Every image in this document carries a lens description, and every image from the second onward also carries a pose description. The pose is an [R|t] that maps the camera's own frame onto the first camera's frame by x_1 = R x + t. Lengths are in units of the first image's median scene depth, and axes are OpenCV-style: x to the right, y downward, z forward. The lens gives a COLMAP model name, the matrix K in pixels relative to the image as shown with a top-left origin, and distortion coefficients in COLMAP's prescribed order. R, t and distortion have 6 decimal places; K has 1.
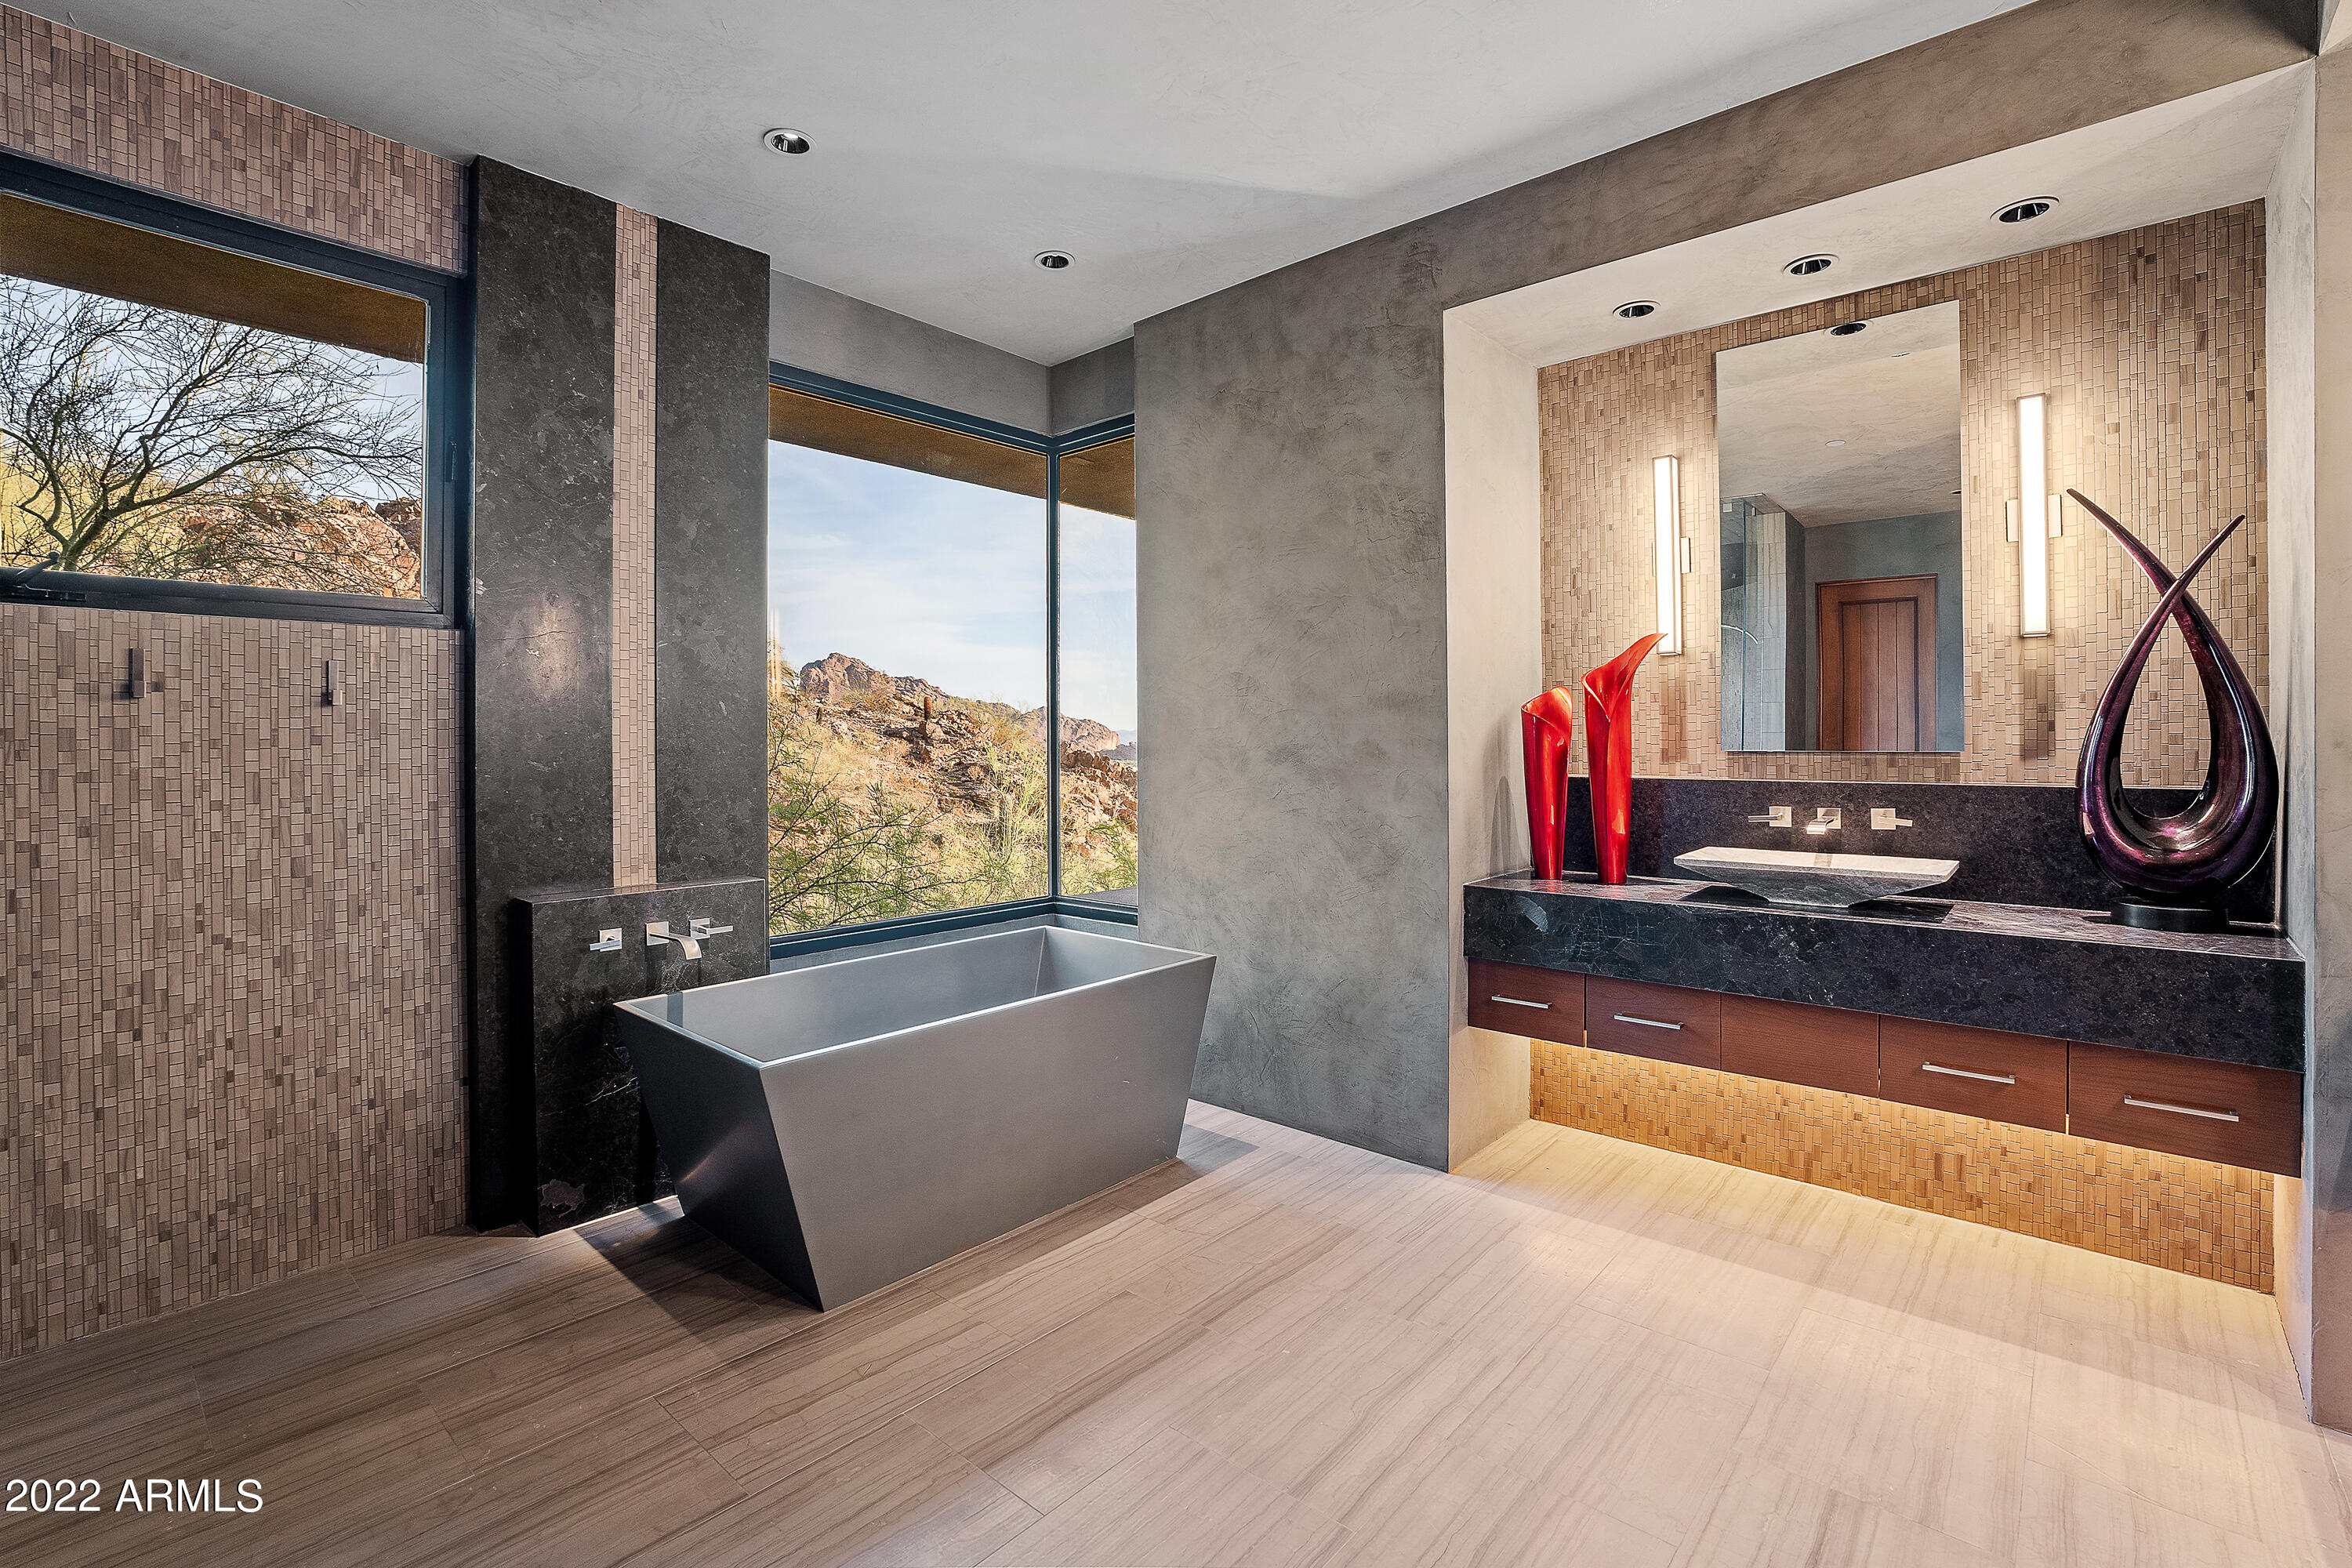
lens RADIAL K [[1066.3, 0, 1151.4], [0, 1066.3, 748.7], [0, 0, 1]] dist [-0.035973, 0.013020]
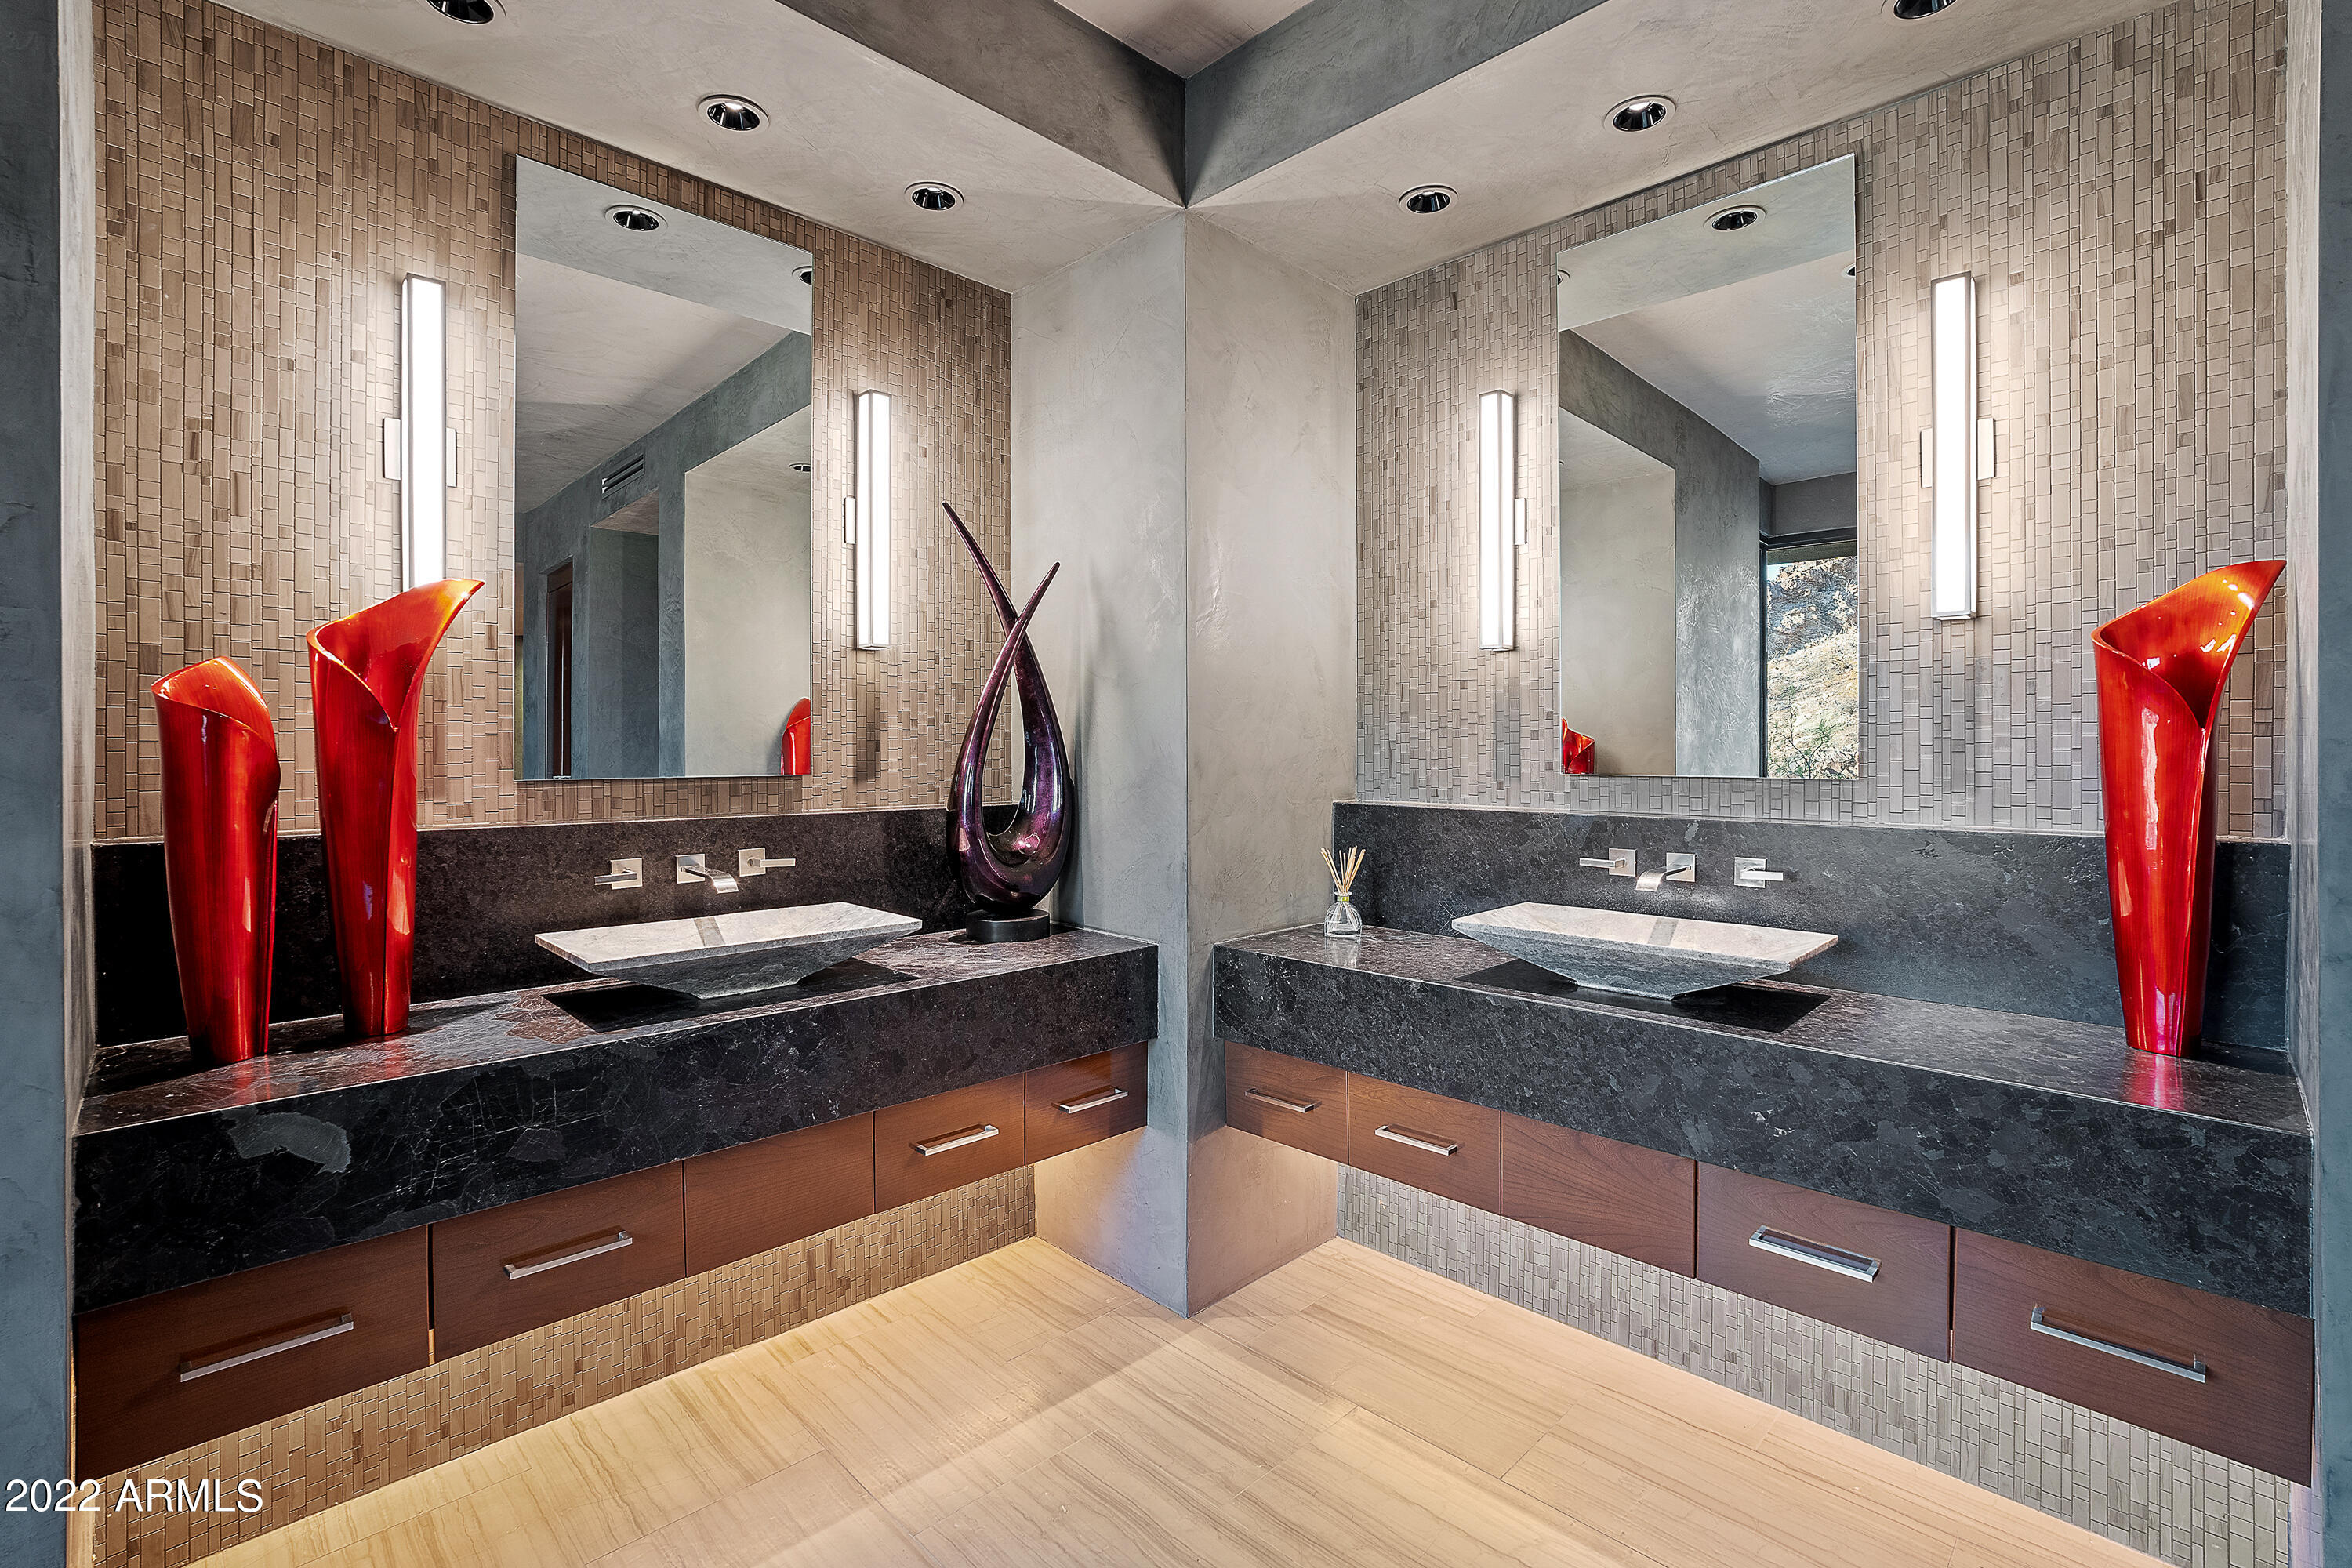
lens RADIAL K [[1066.3, 0, 1206.2], [0, 1066.3, 744.4], [0, 0, 1]] dist [-0.035973, 0.013020]
pose [[0.035017, 0.004533, 0.999376, -0.091238], [0.006186, 0.999970, -0.004752, -0.015967], [-0.999368, 0.006348, 0.034988, 0.650188]]
